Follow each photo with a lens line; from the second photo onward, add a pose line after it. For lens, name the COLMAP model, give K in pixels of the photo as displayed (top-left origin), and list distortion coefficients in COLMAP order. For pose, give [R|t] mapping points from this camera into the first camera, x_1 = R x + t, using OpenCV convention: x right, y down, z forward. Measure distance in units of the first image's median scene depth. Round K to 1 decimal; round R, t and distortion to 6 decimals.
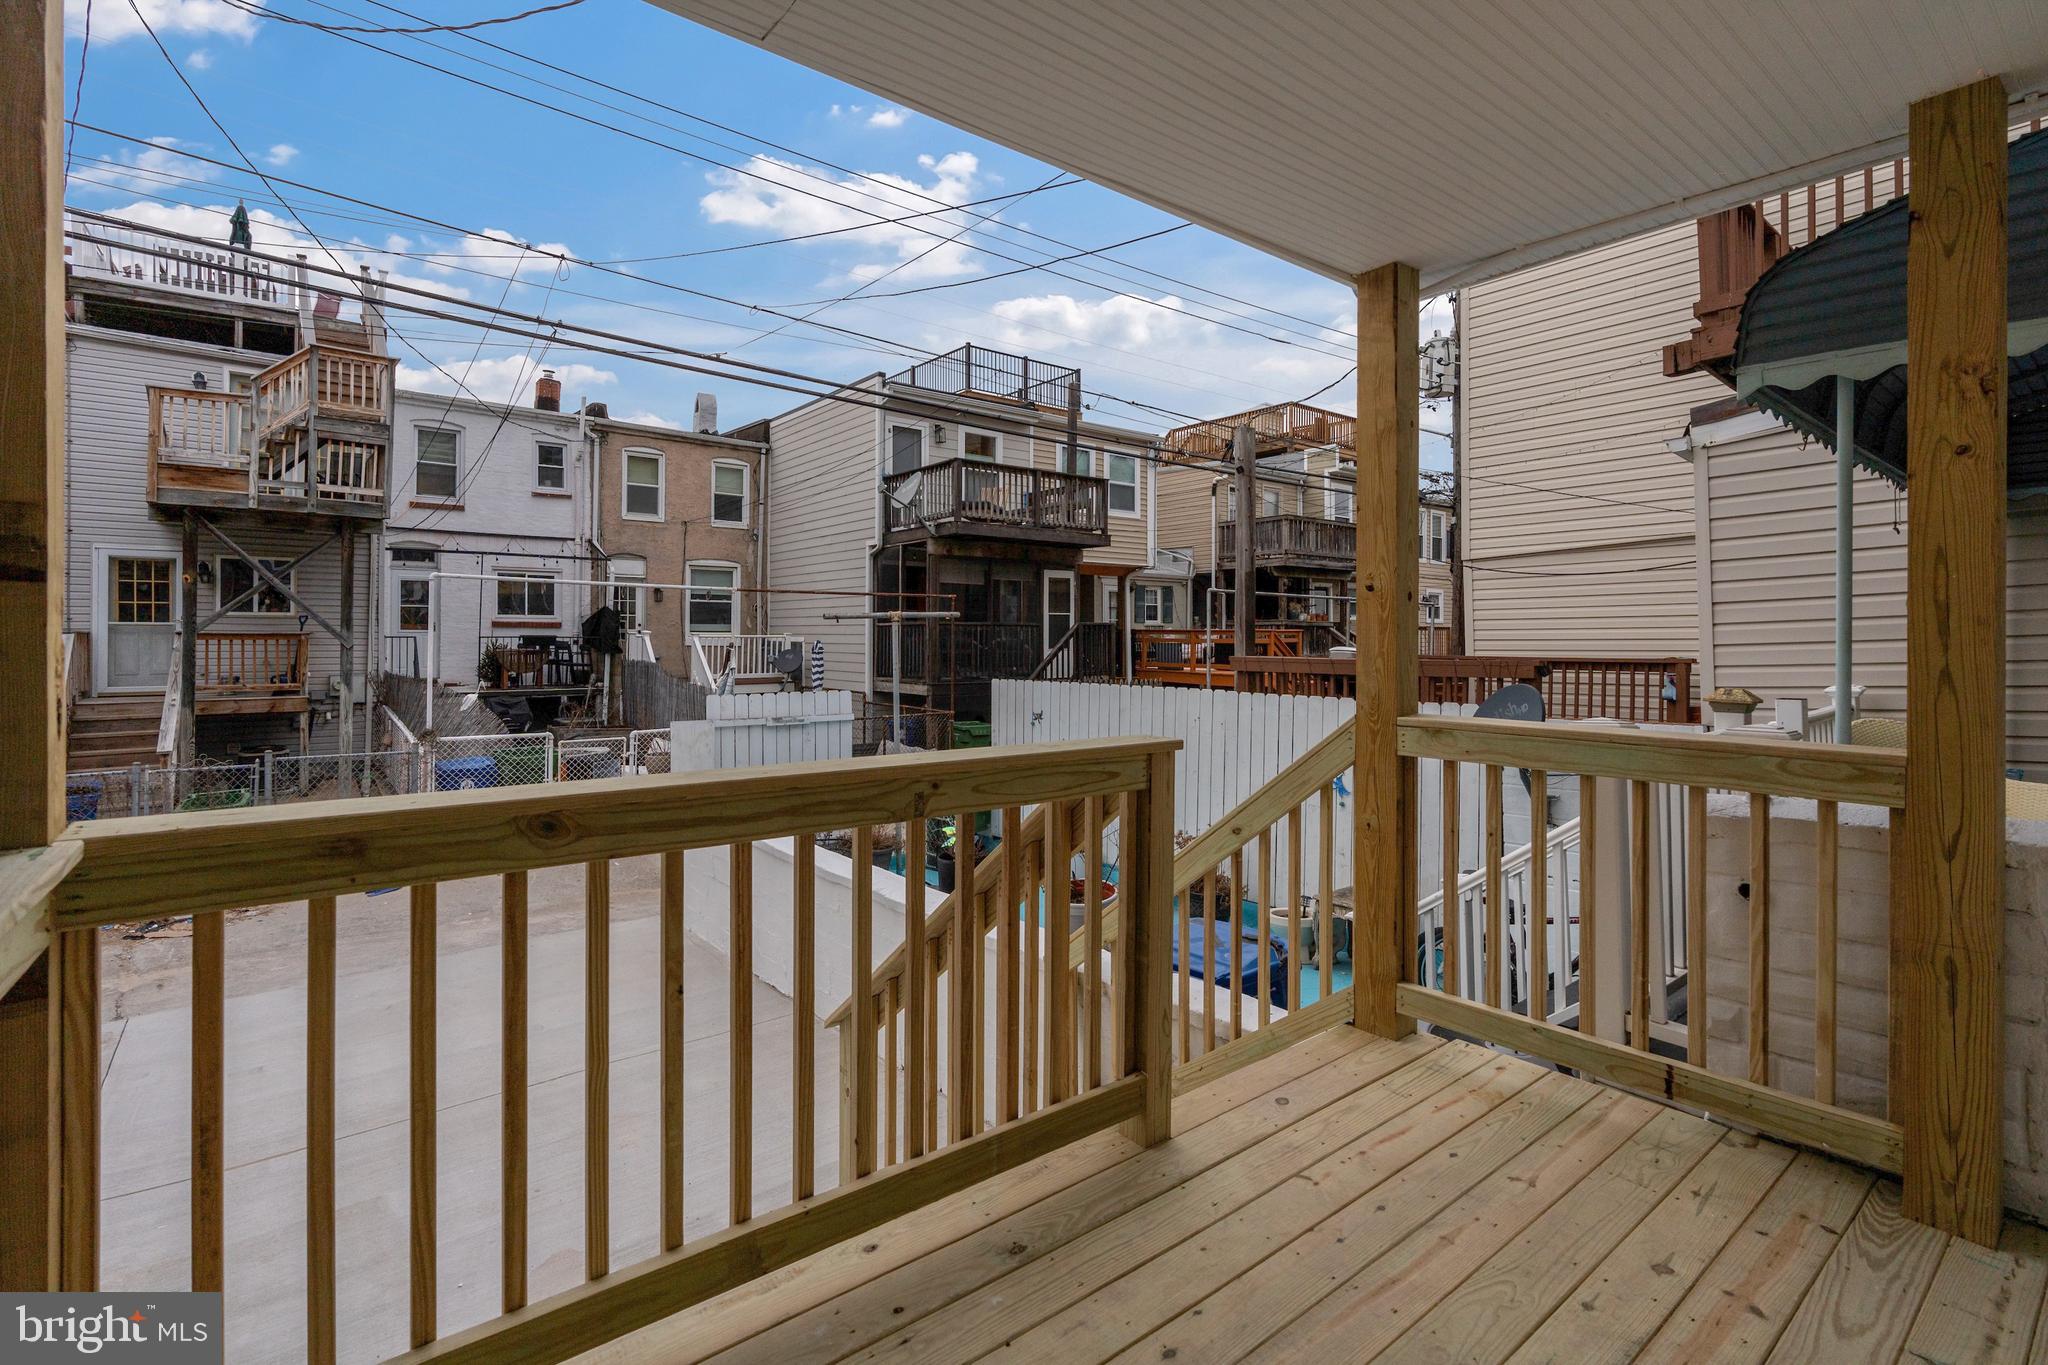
lens RADIAL K [[918.5, 0, 1010.2], [0, 918.5, 630.3], [0, 0, 1]] dist [-0.010892, 0.003430]
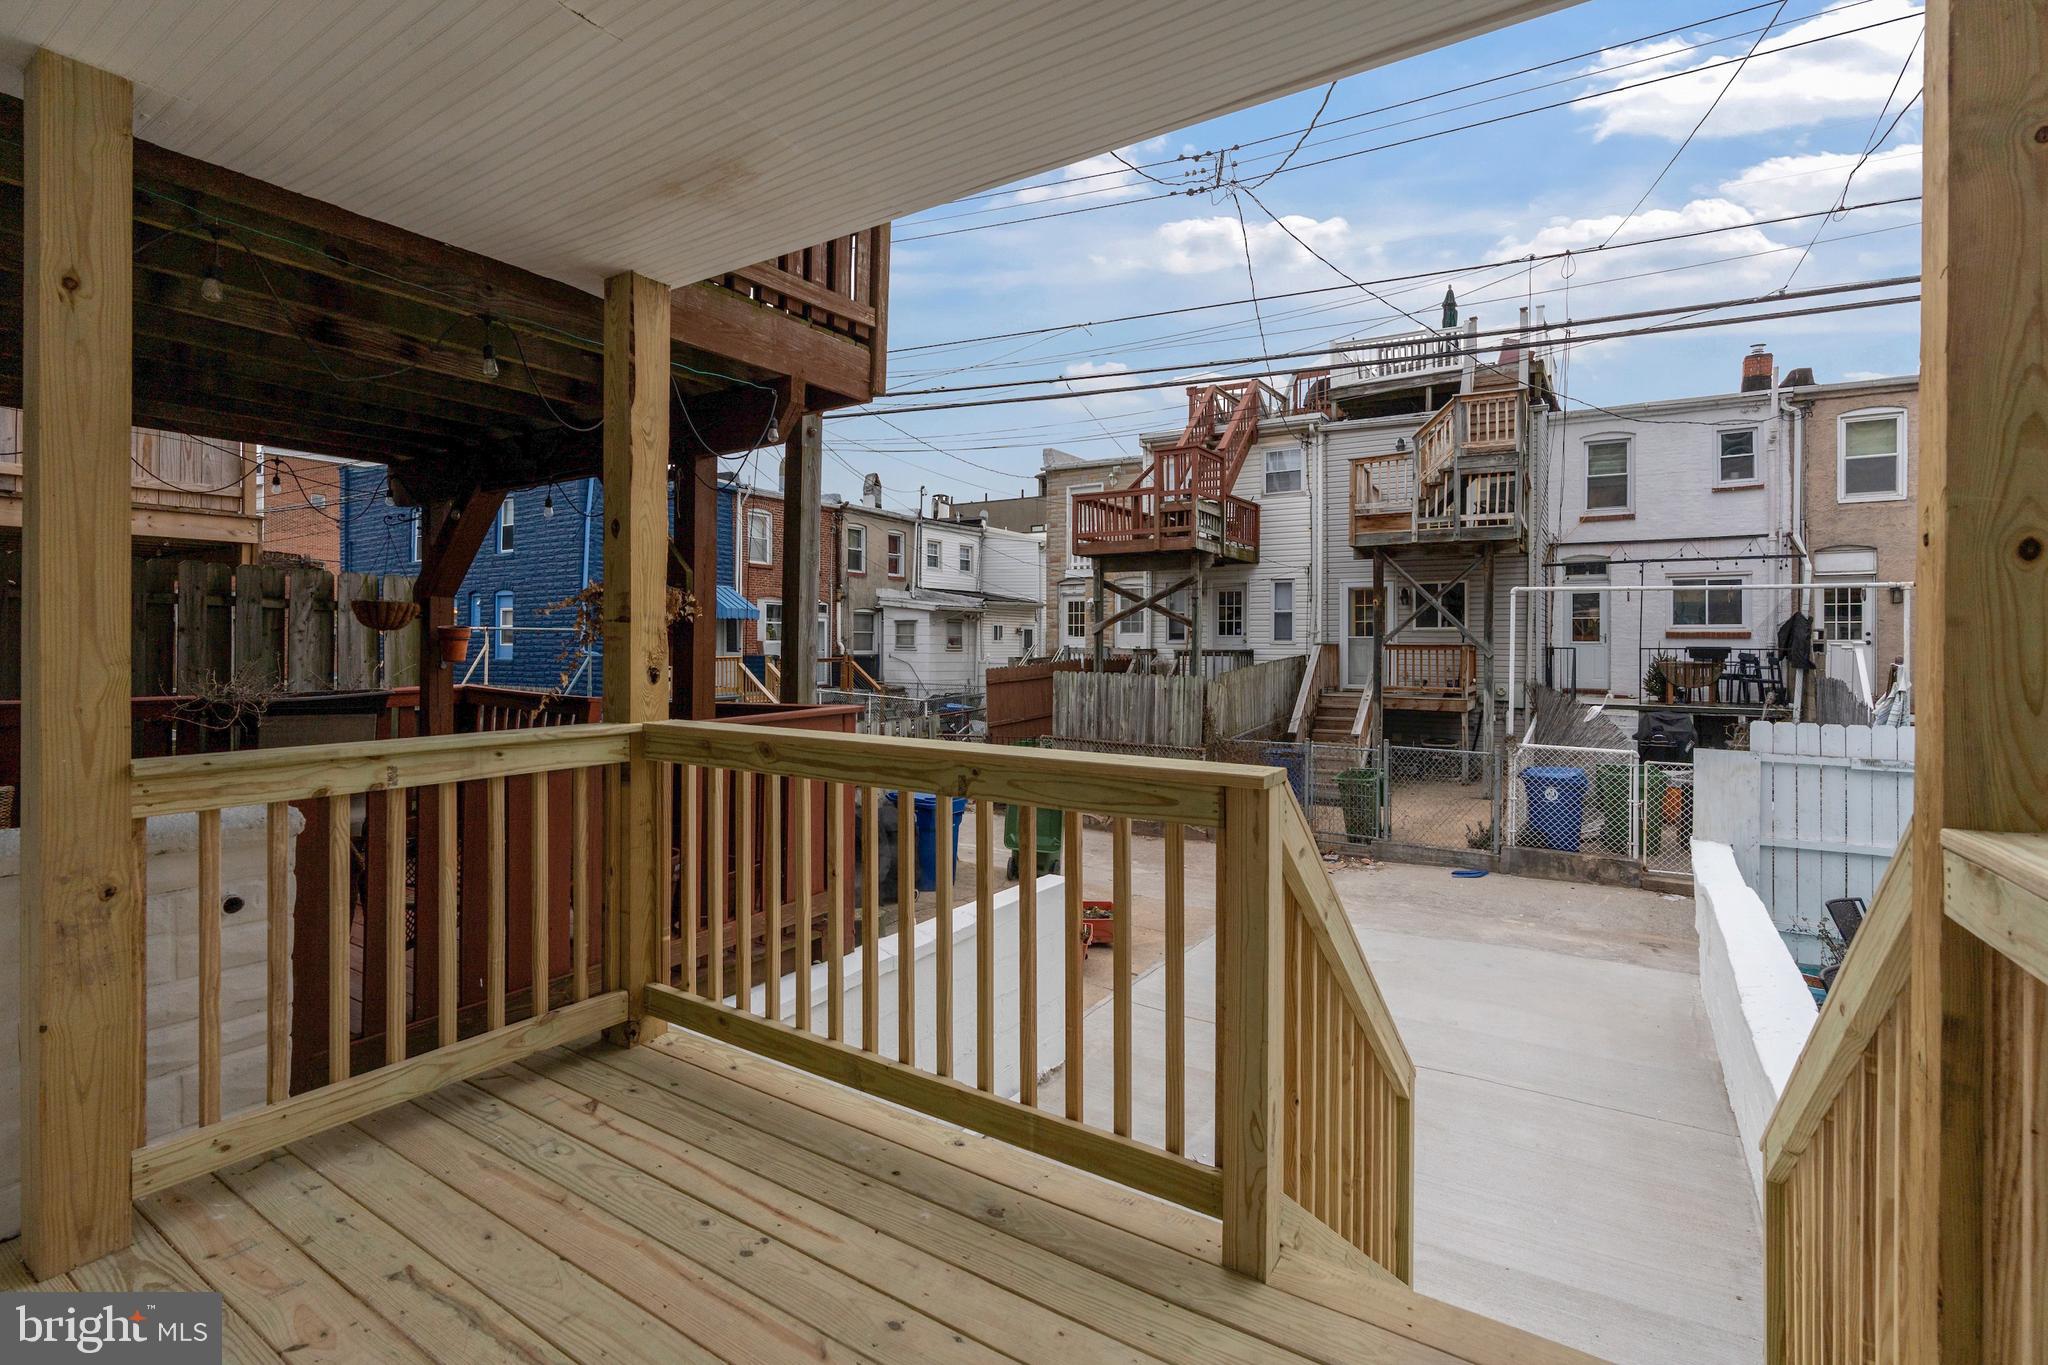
lens RADIAL K [[918.5, 0, 1034.6], [0, 918.5, 645.2], [0, 0, 1]] dist [-0.010892, 0.003430]
pose [[0.349564, -0.000243, -0.936913, 0.096931], [0.003318, 0.999994, 0.000978, 0.000738], [0.936907, -0.003451, 0.349562, 0.062749]]
